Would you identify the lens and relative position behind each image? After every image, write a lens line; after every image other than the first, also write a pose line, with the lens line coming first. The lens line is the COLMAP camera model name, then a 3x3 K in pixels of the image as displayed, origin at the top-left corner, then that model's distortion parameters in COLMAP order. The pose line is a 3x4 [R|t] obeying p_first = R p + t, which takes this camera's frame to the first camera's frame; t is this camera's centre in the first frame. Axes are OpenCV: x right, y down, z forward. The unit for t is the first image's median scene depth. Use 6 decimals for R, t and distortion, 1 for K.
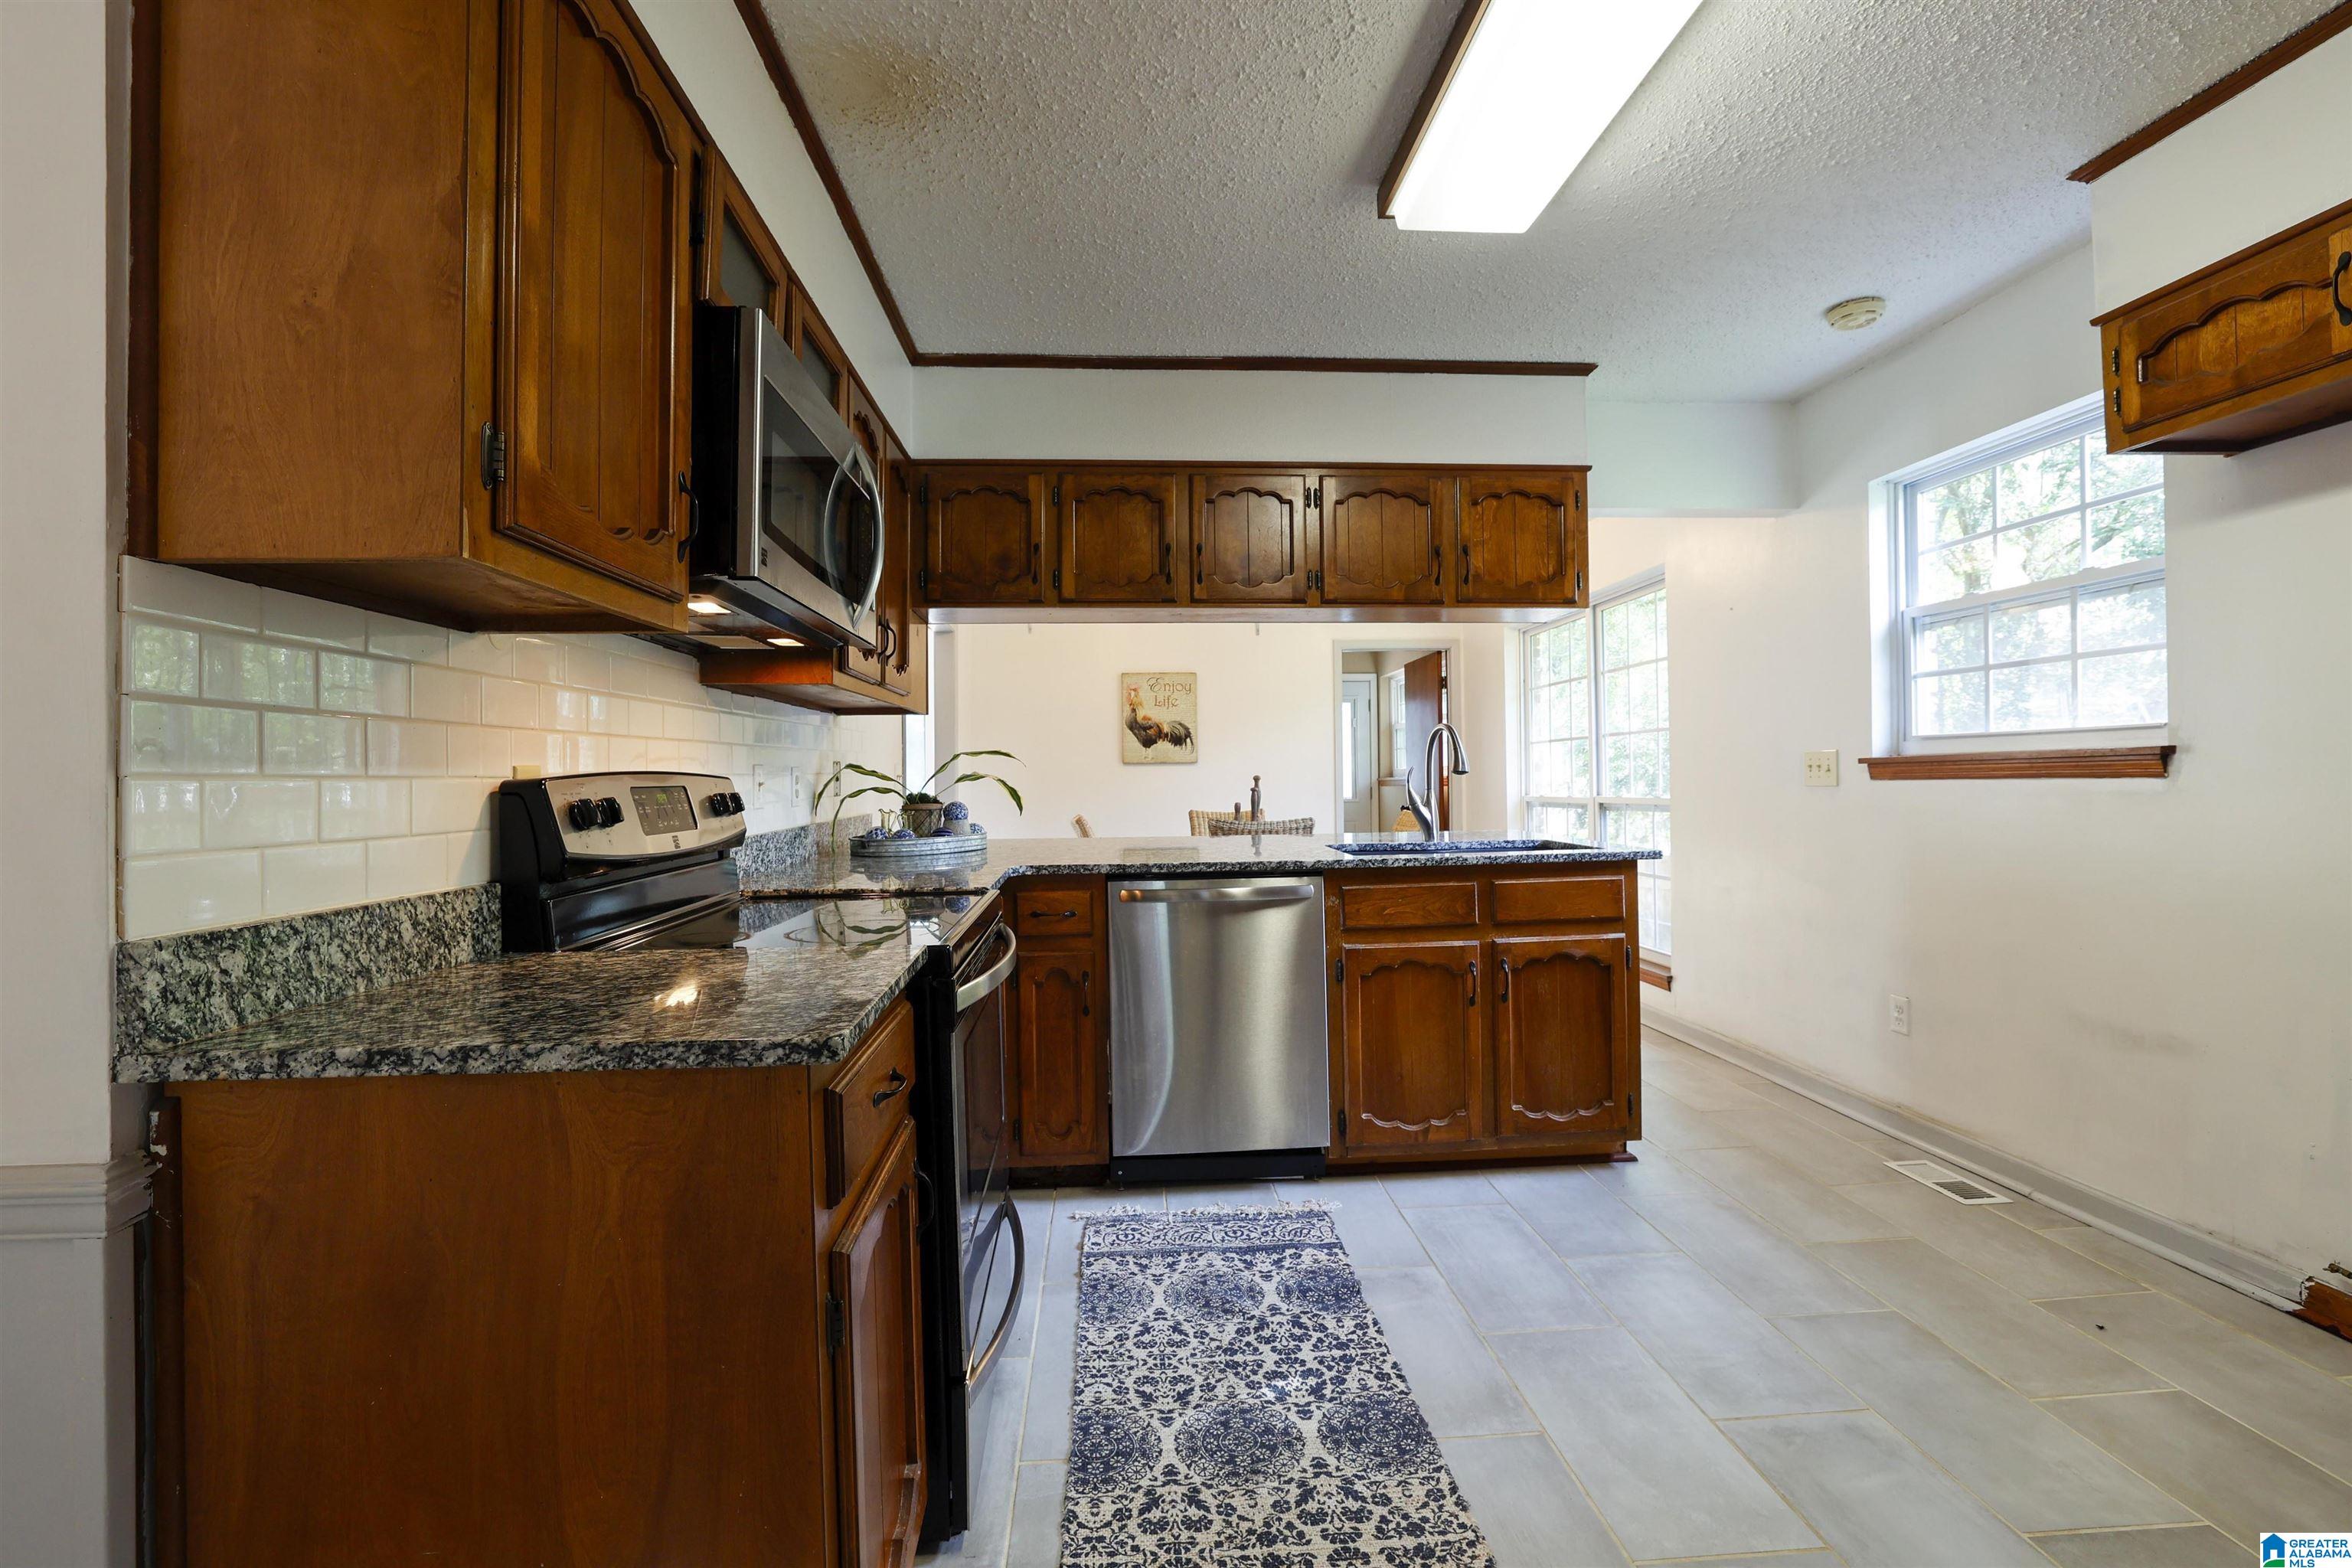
lens RADIAL K [[1002.7, 0, 1163.7], [0, 1002.7, 771.9], [0, 0, 1]] dist [-0.052703, 0.016983]
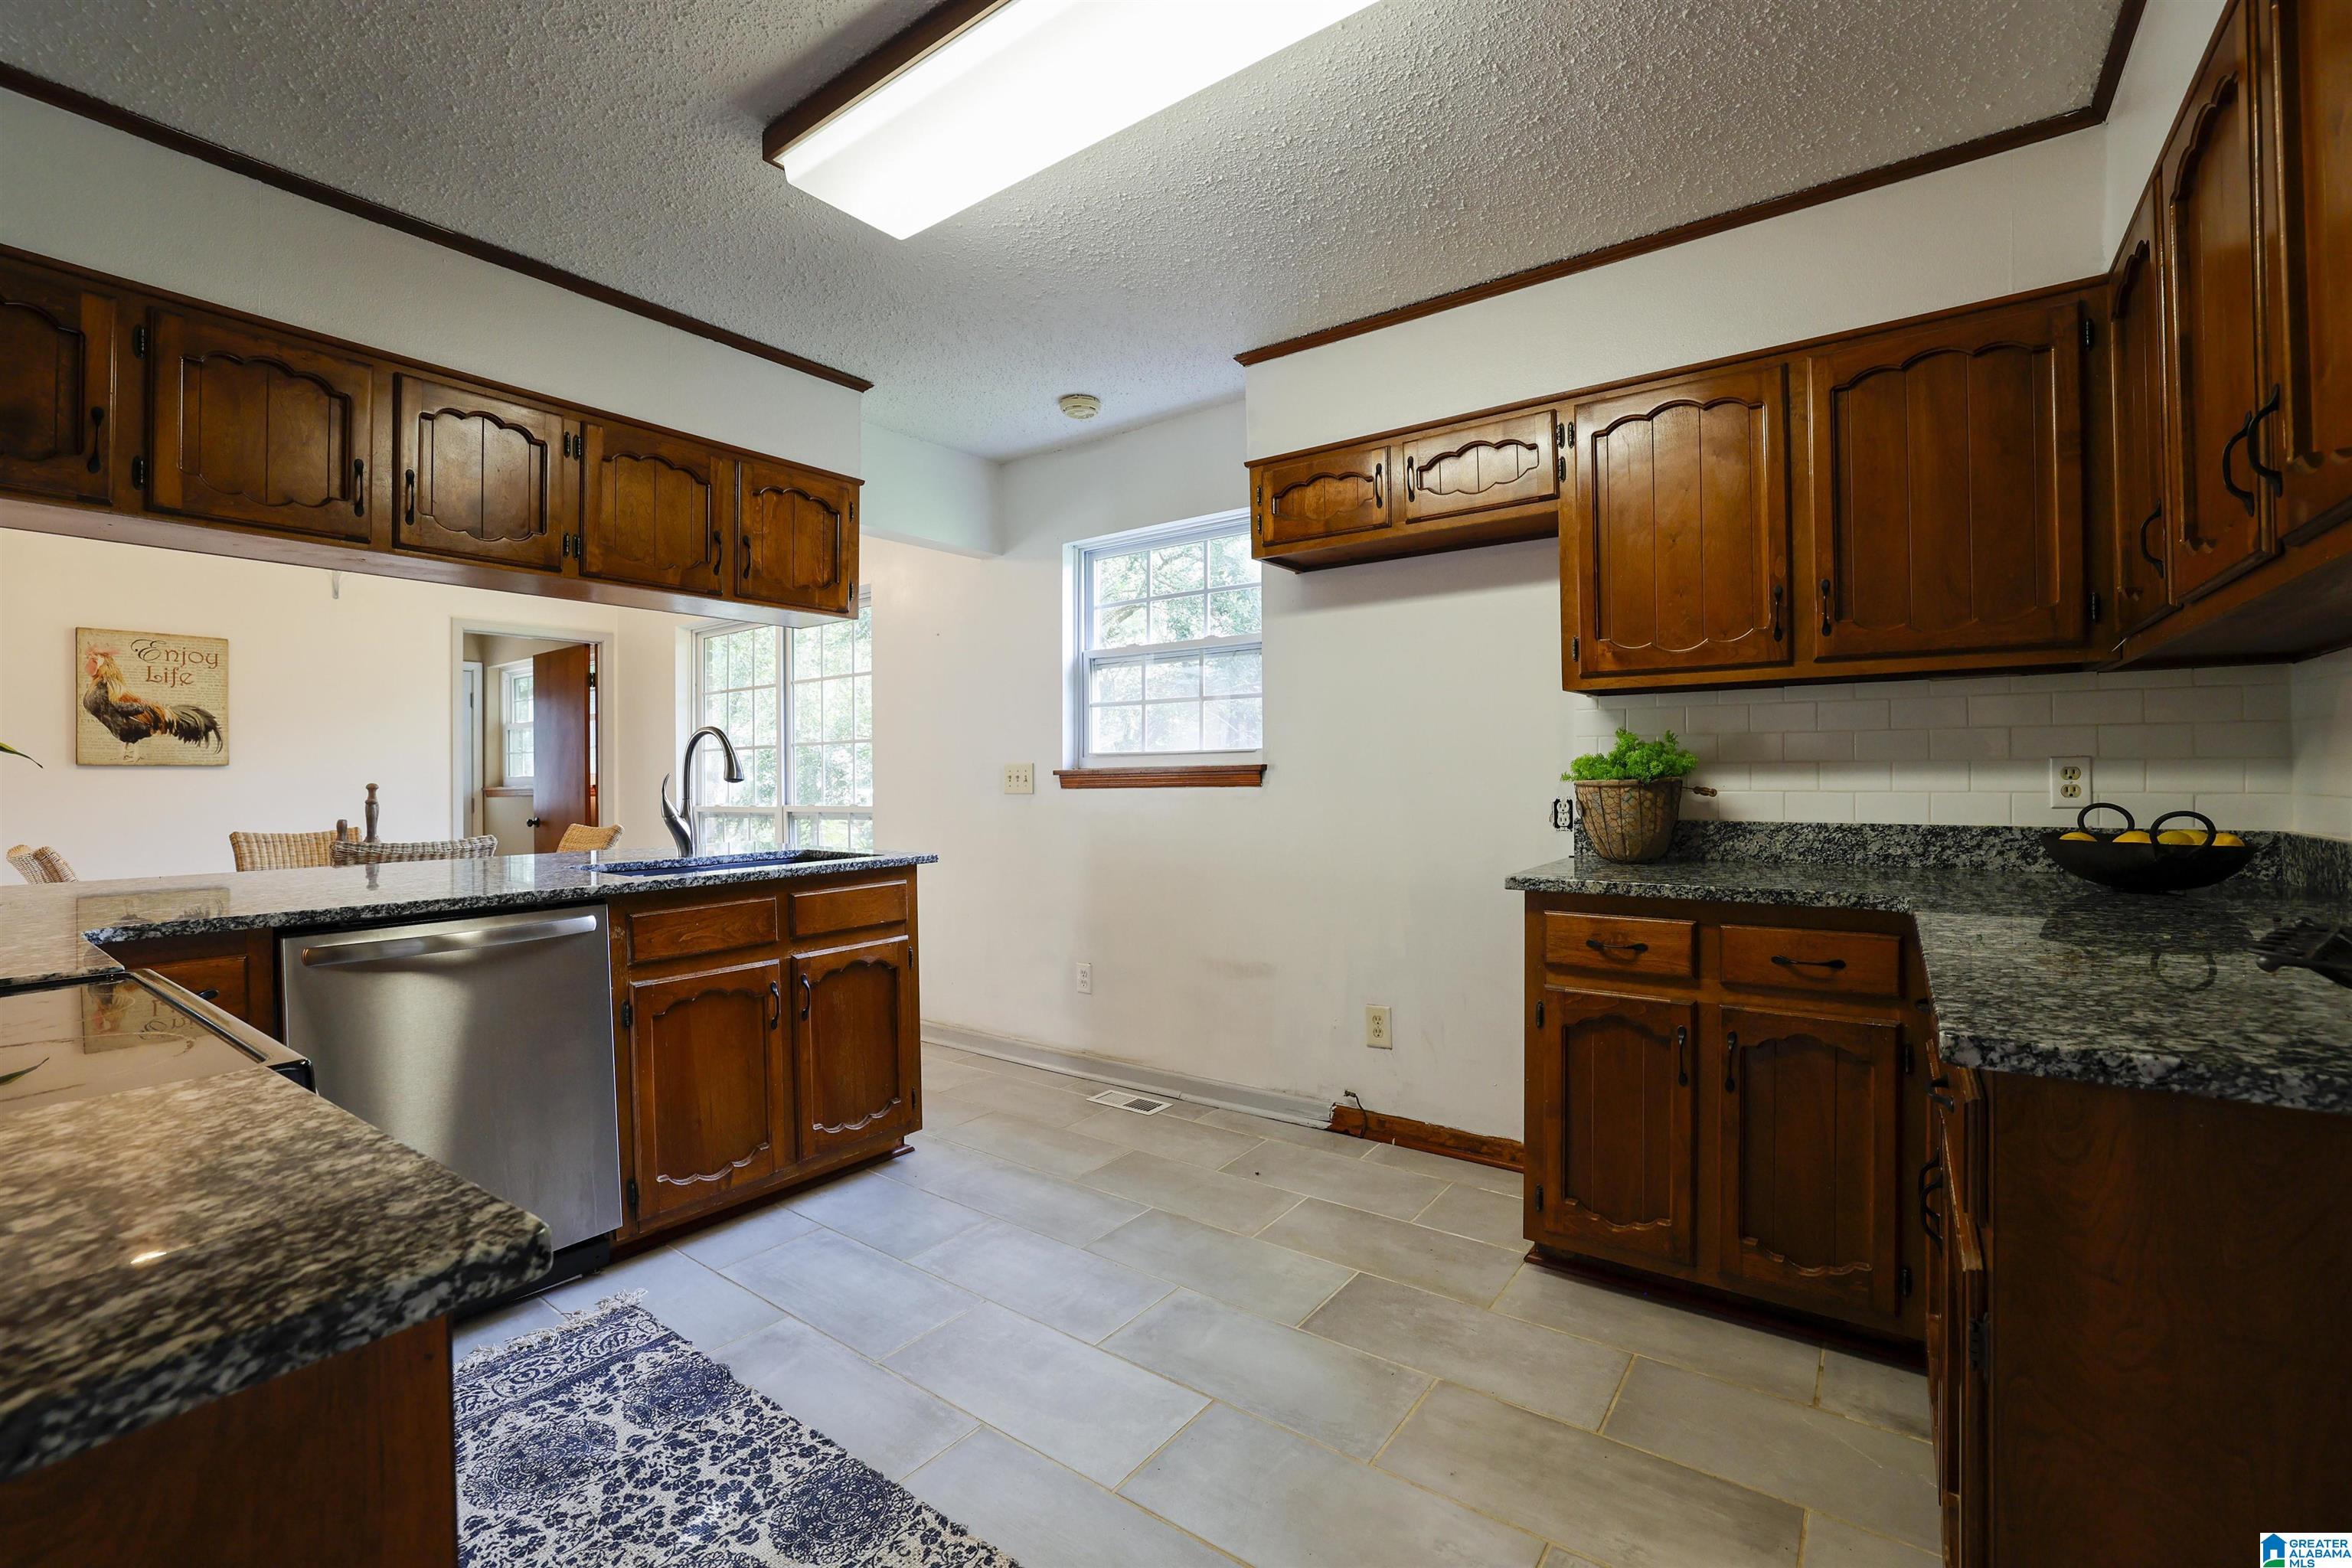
lens RADIAL K [[1001.2, 0, 1177.2], [0, 1001.2, 774.5], [0, 0, 1]] dist [-0.049992, 0.018069]
pose [[0.639465, 0.009840, 0.768757, -0.175398], [-0.003984, 0.999947, -0.009485, 0.002363], [-0.768810, 0.003003, 0.639470, 0.115998]]
